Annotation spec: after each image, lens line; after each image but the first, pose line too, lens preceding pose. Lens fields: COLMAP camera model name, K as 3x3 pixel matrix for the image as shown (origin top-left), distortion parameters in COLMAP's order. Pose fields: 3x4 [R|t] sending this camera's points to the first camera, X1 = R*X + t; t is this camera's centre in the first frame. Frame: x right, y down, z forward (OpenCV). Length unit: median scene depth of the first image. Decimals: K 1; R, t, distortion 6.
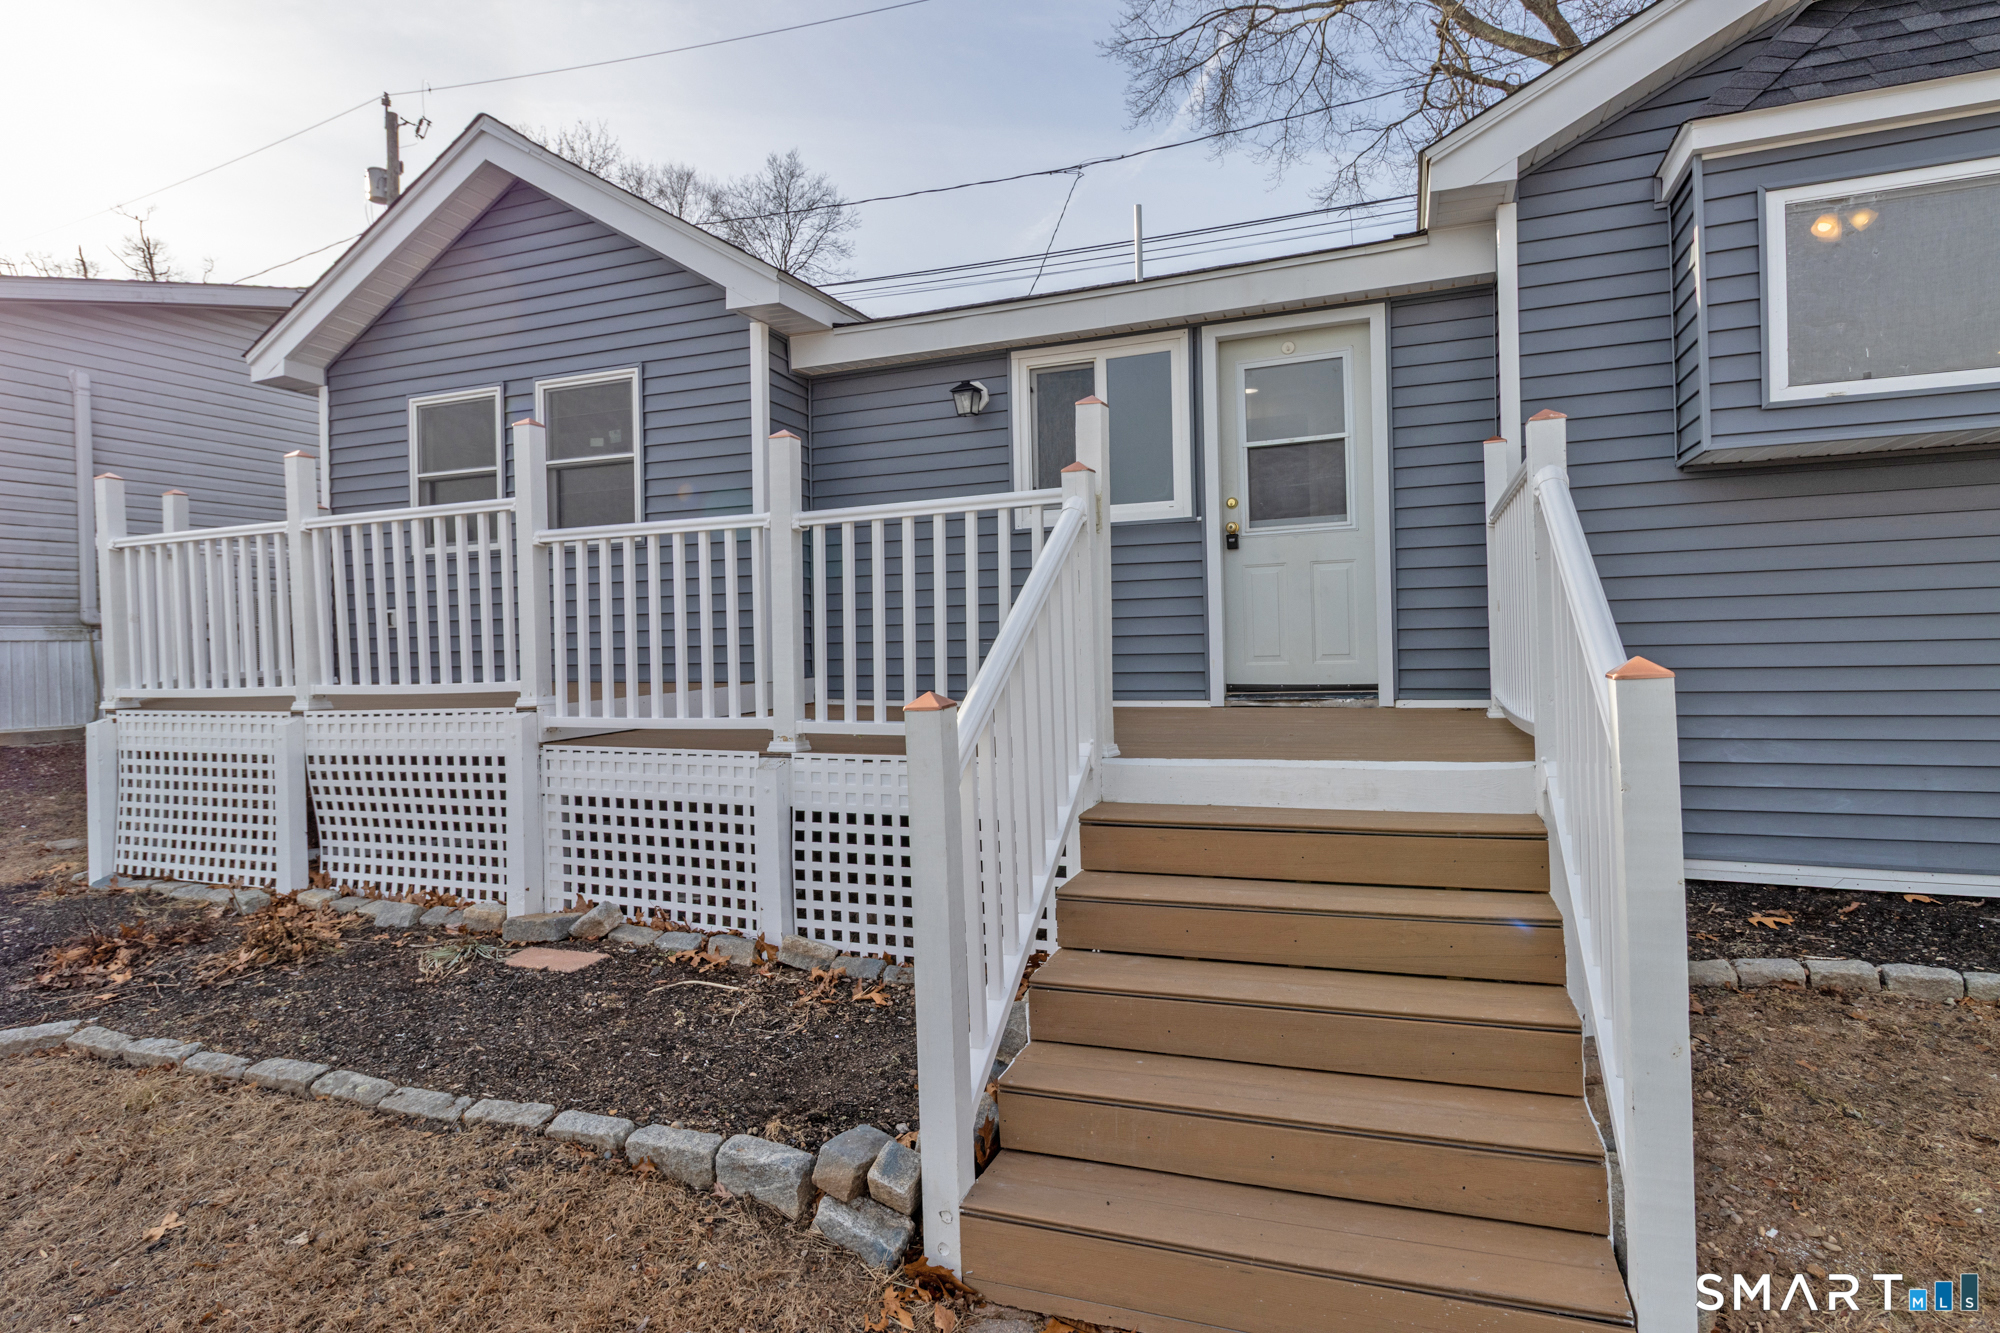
lens RADIAL K [[1099.7, 0, 1001.6], [0, 1099.7, 668.9], [0, 0, 1]] dist [0.008368, 0.000455]
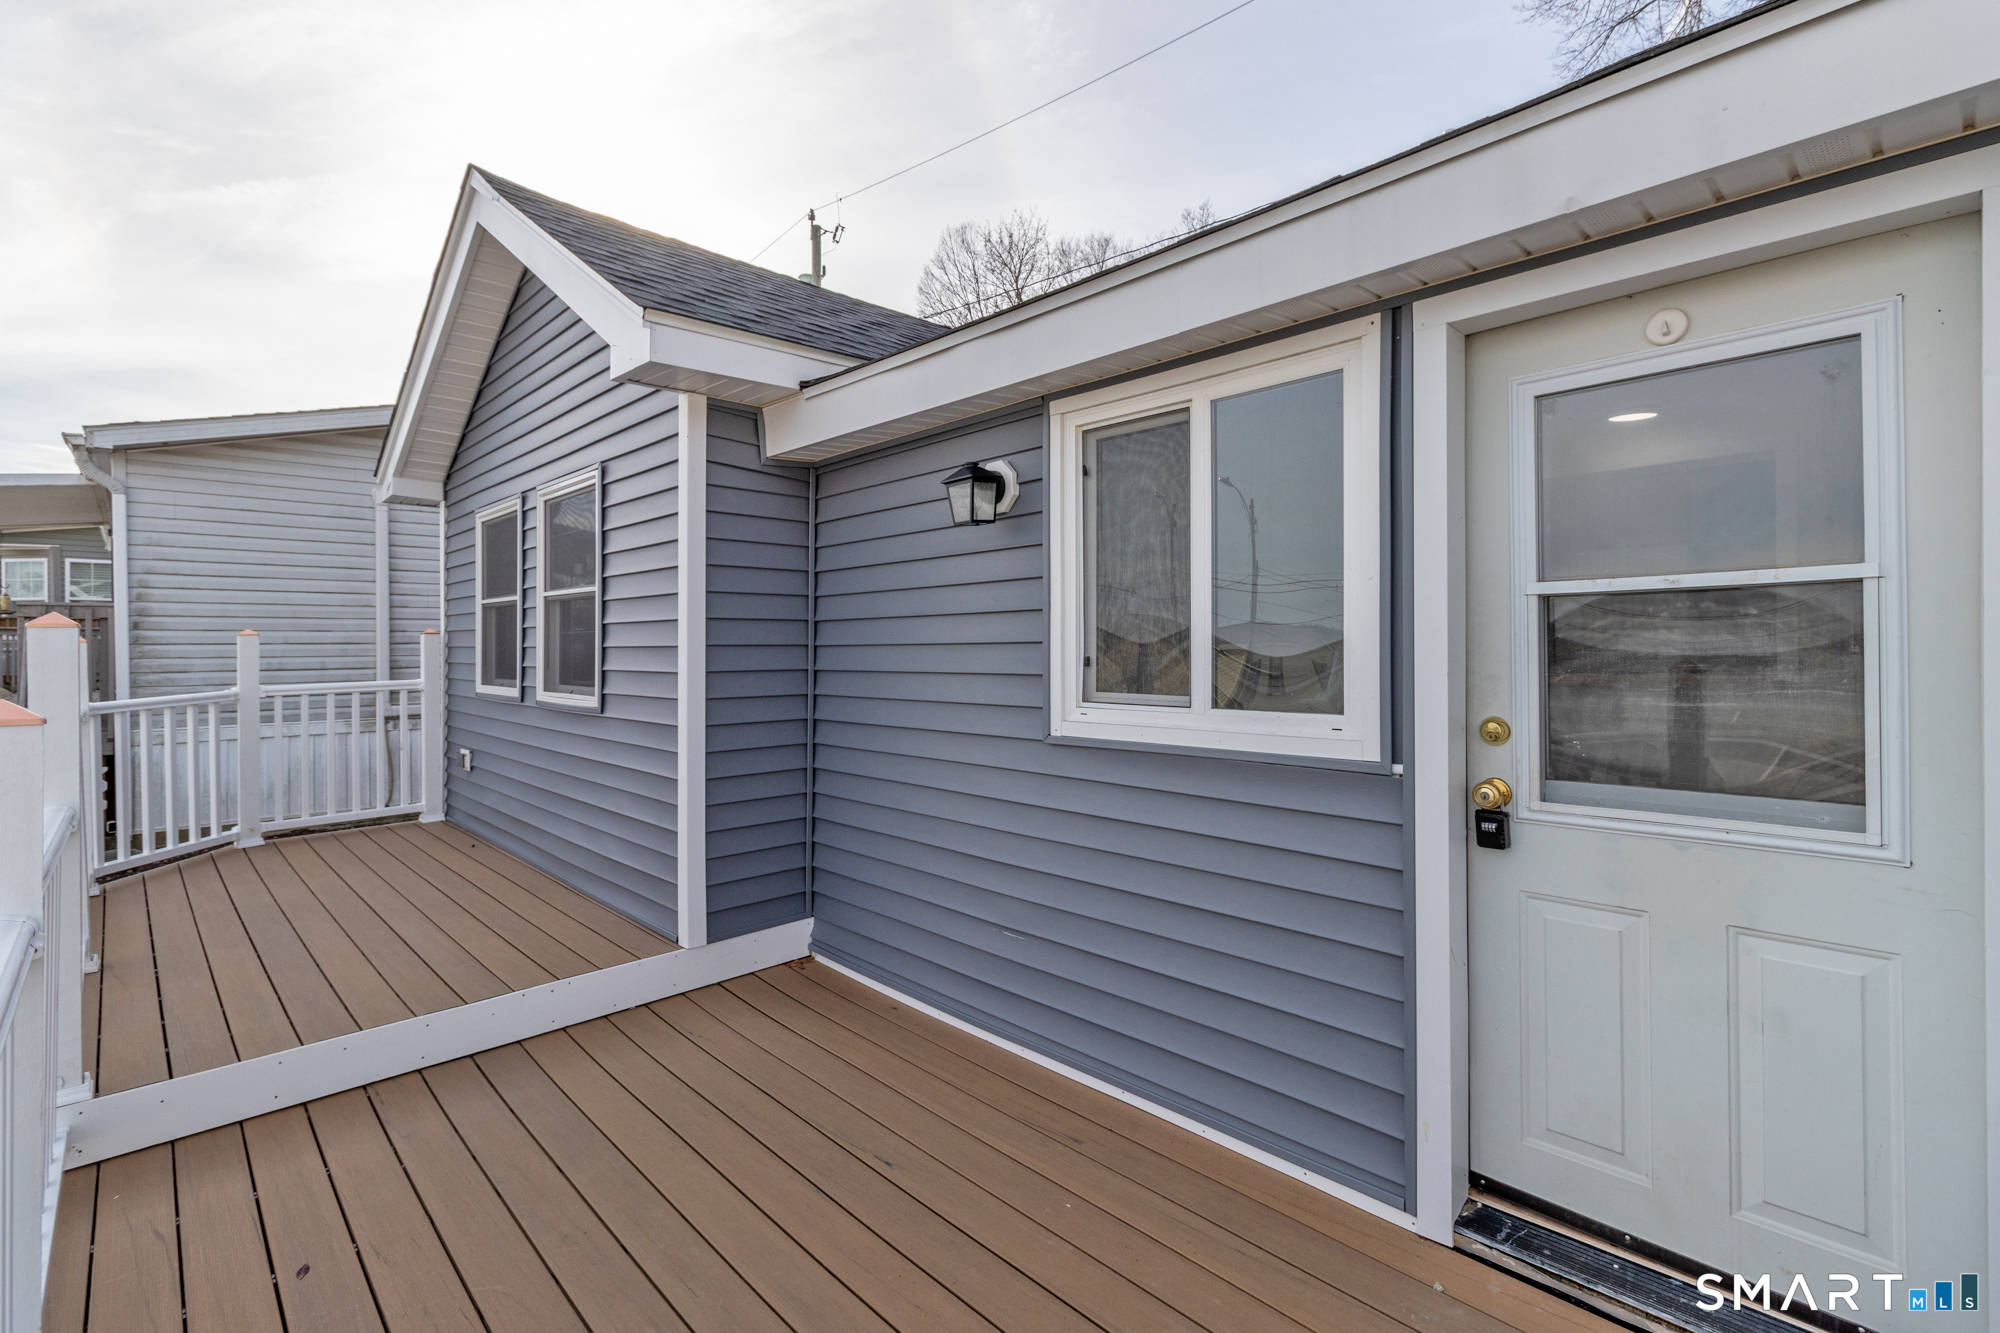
lens RADIAL K [[931.1, 0, 999.1], [0, 931.1, 656.1], [0, 0, 1]] dist [0.000105, 0.000796]
pose [[0.901141, 0.025415, -0.432781, 0.182933], [-0.025934, 0.999653, 0.004705, -0.166587], [0.432750, 0.006983, 0.901487, 0.584234]]
